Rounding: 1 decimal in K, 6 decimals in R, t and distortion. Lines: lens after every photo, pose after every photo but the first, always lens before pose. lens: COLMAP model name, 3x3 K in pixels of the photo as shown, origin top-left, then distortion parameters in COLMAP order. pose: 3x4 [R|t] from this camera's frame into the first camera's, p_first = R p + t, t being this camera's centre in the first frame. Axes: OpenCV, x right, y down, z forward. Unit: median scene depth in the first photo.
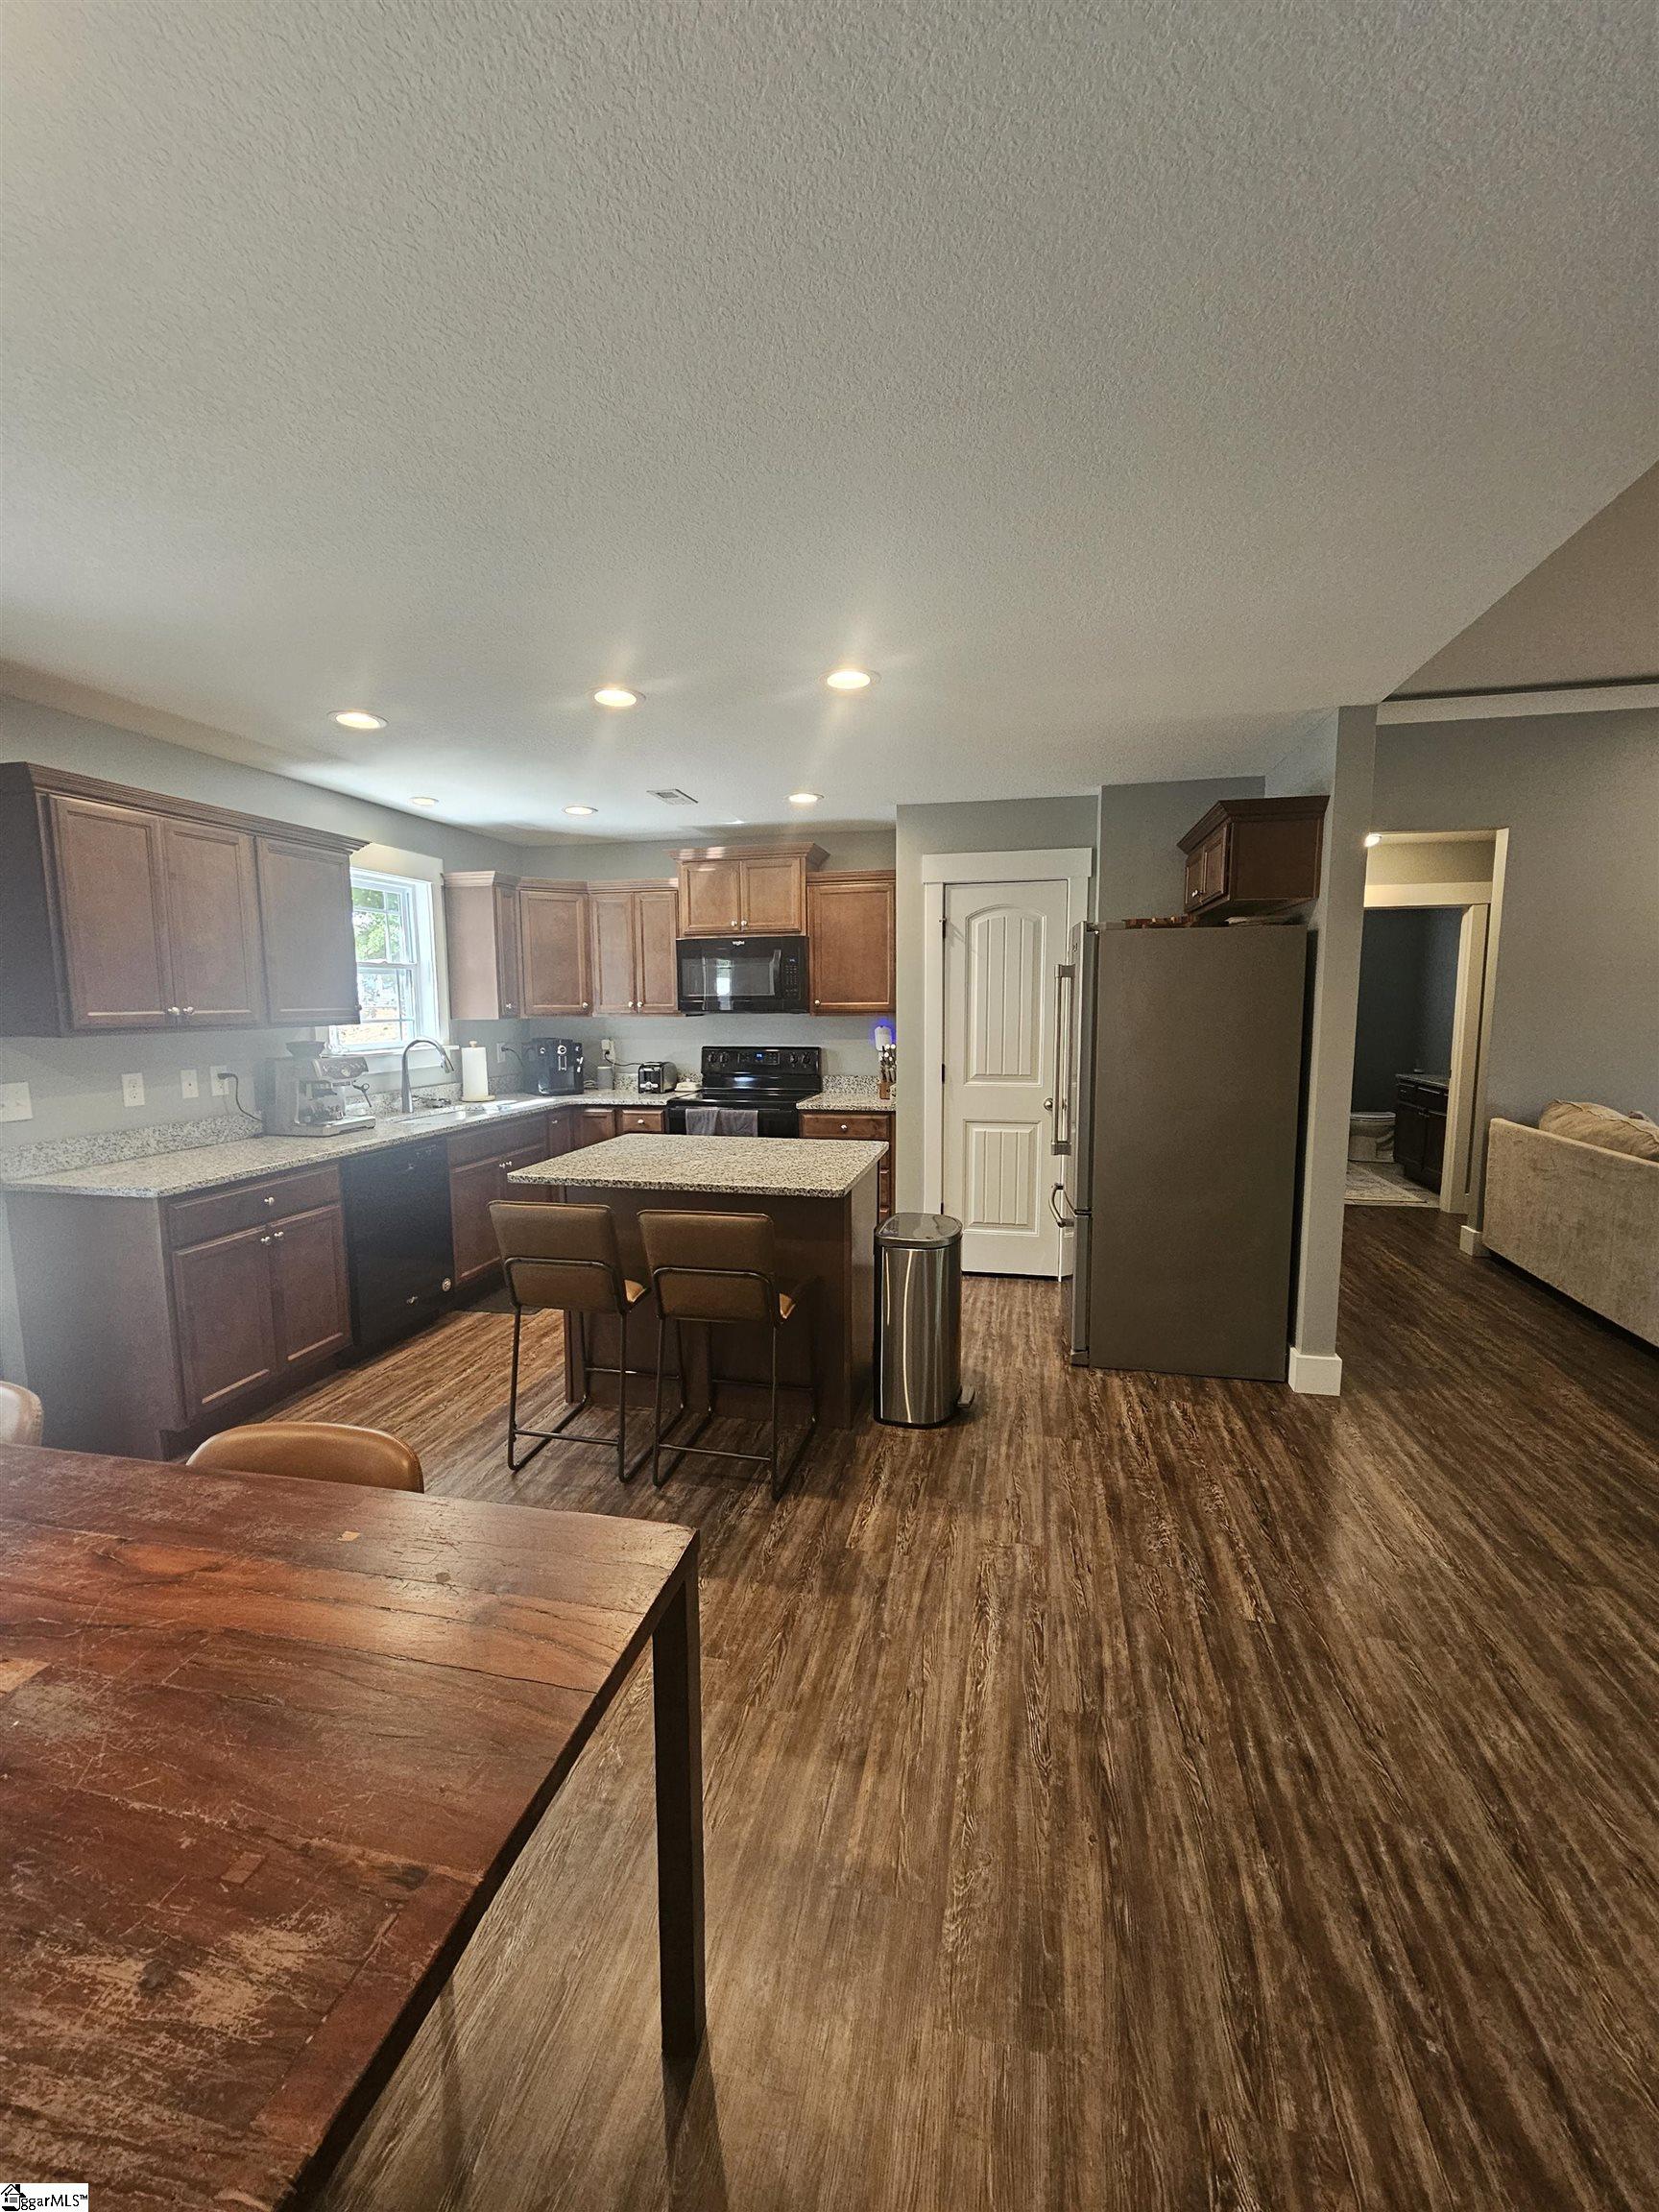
lens RADIAL K [[907.5, 0, 831.1], [0, 907.5, 1108.6], [0, 0, 1]] dist [-0.000019, -0.000403]
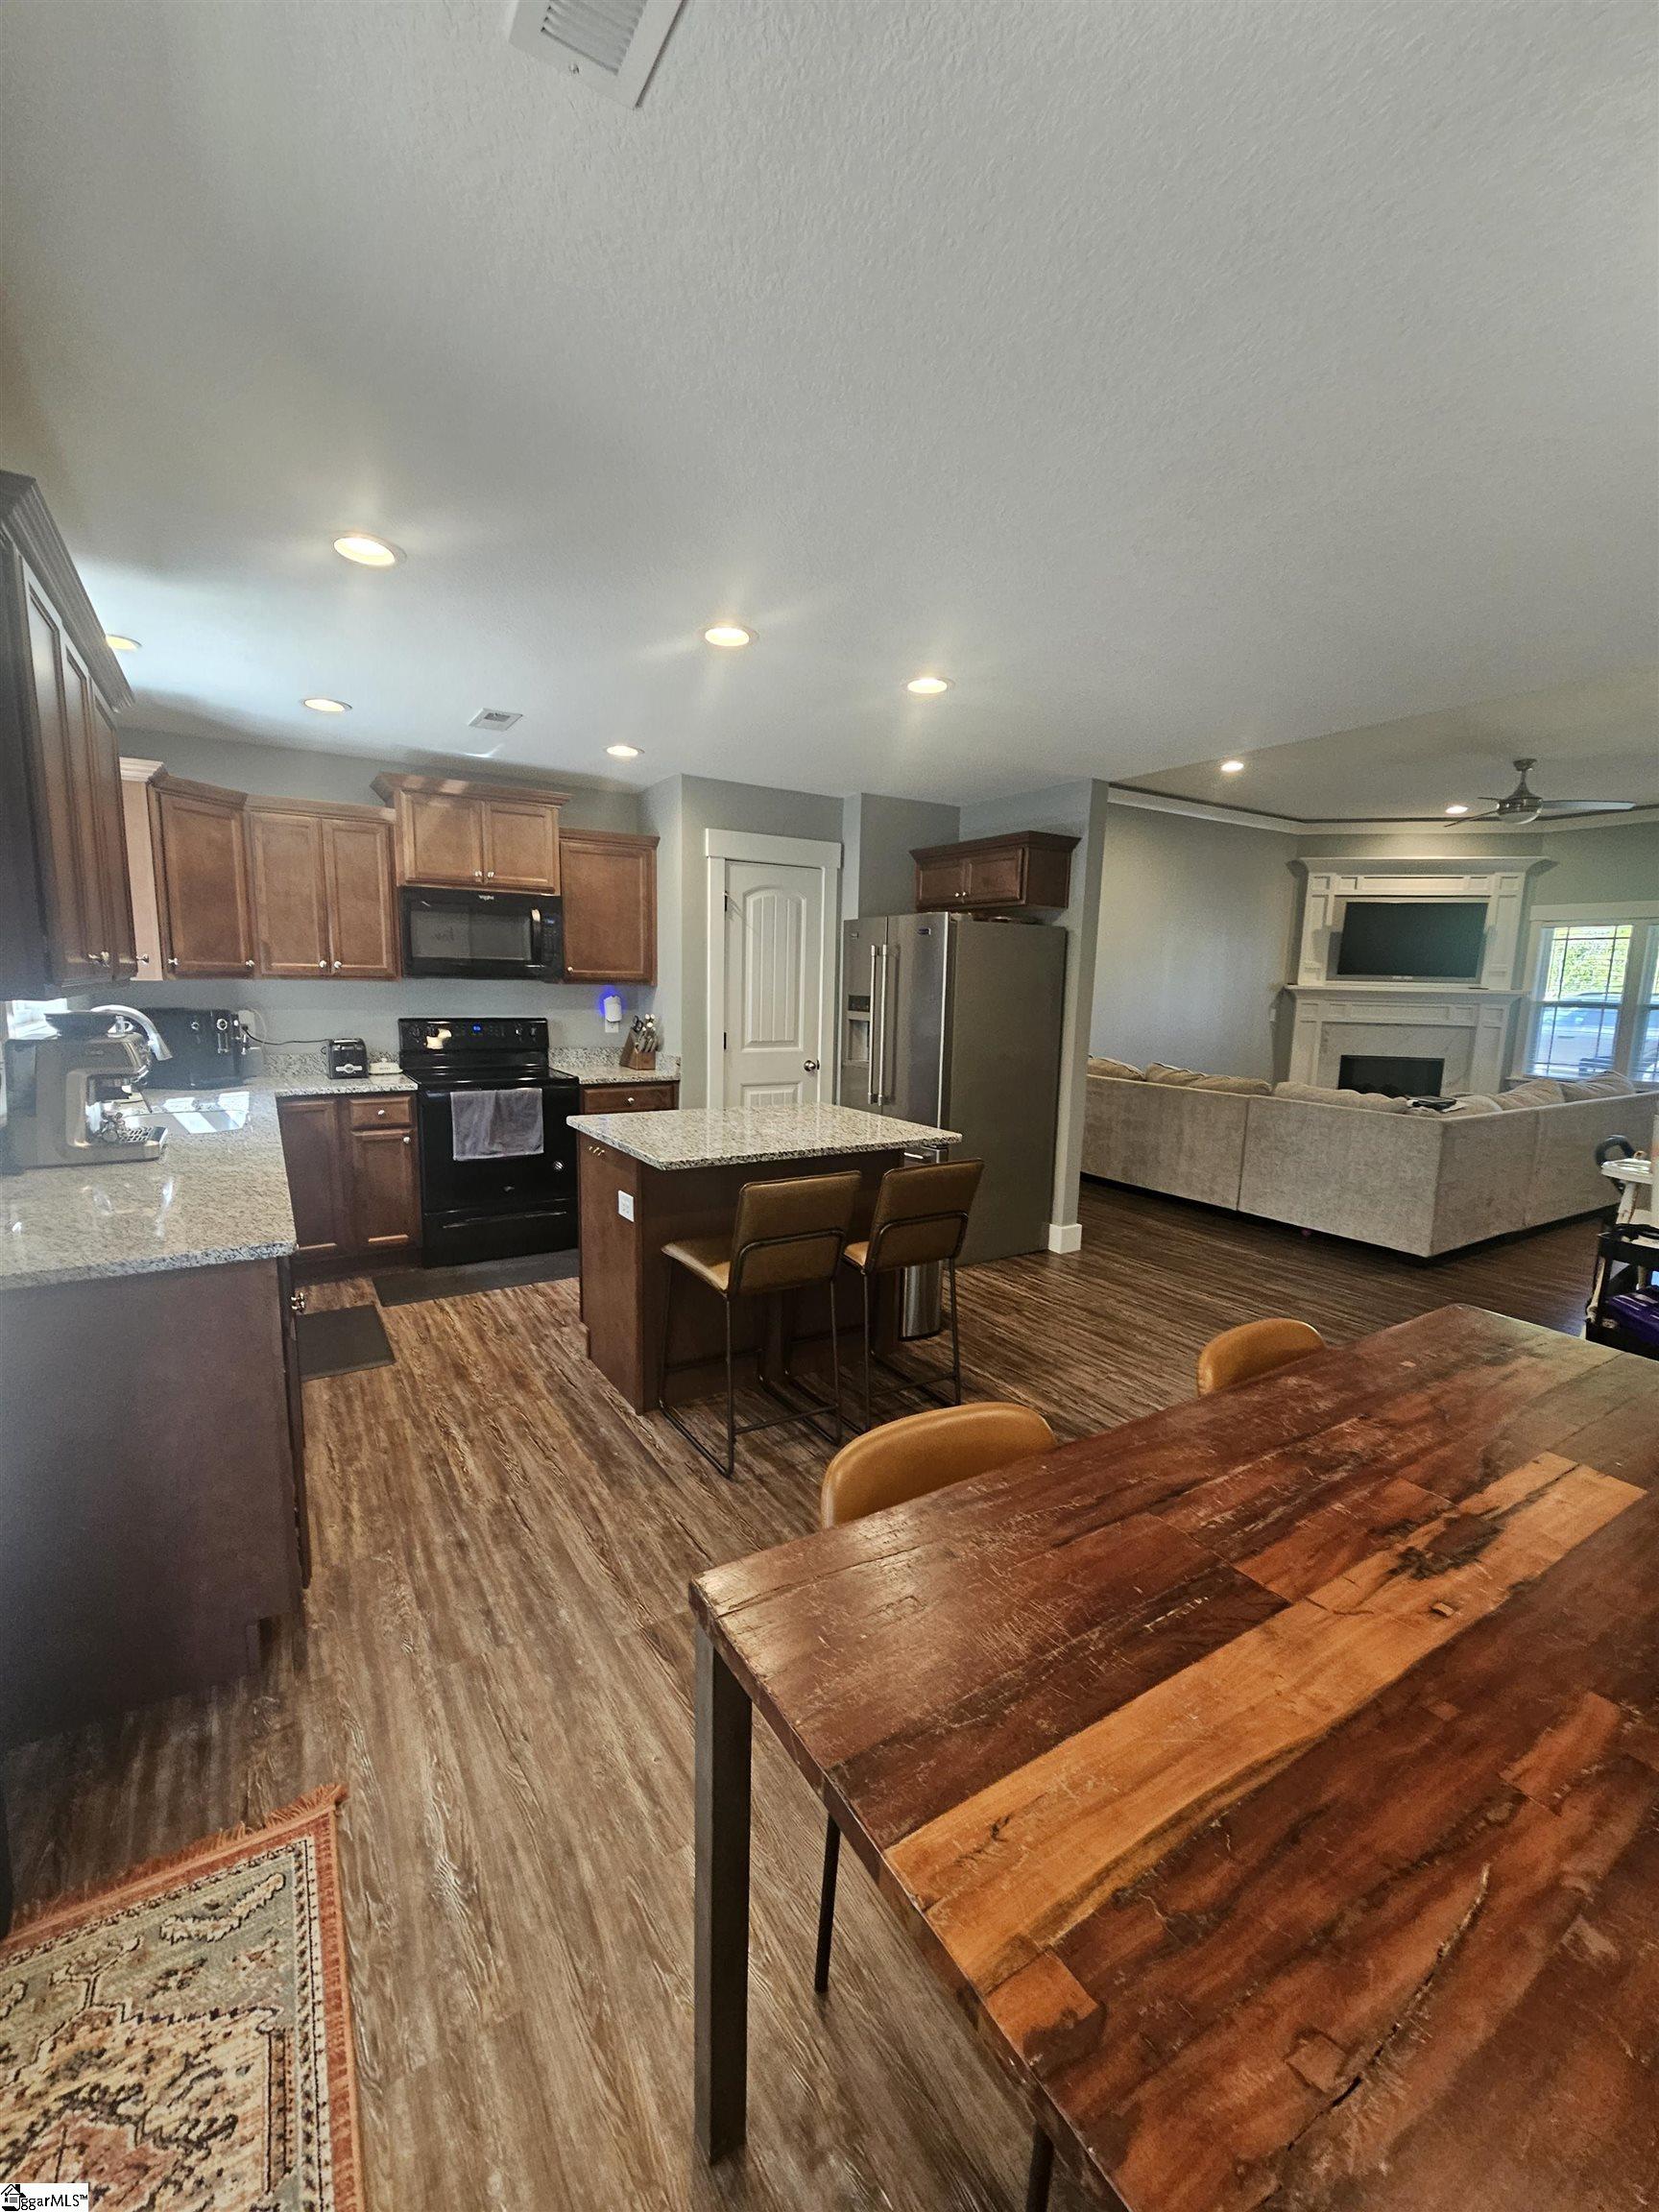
lens RADIAL K [[907.5, 0, 839.6], [0, 907.5, 1117.1], [0, 0, 1]] dist [-0.000019, -0.000403]
pose [[0.711377, -0.083818, 0.697795, -0.654259], [0.056177, 0.996467, 0.062424, -0.012078], [-0.700562, -0.005207, 0.713572, 0.196251]]
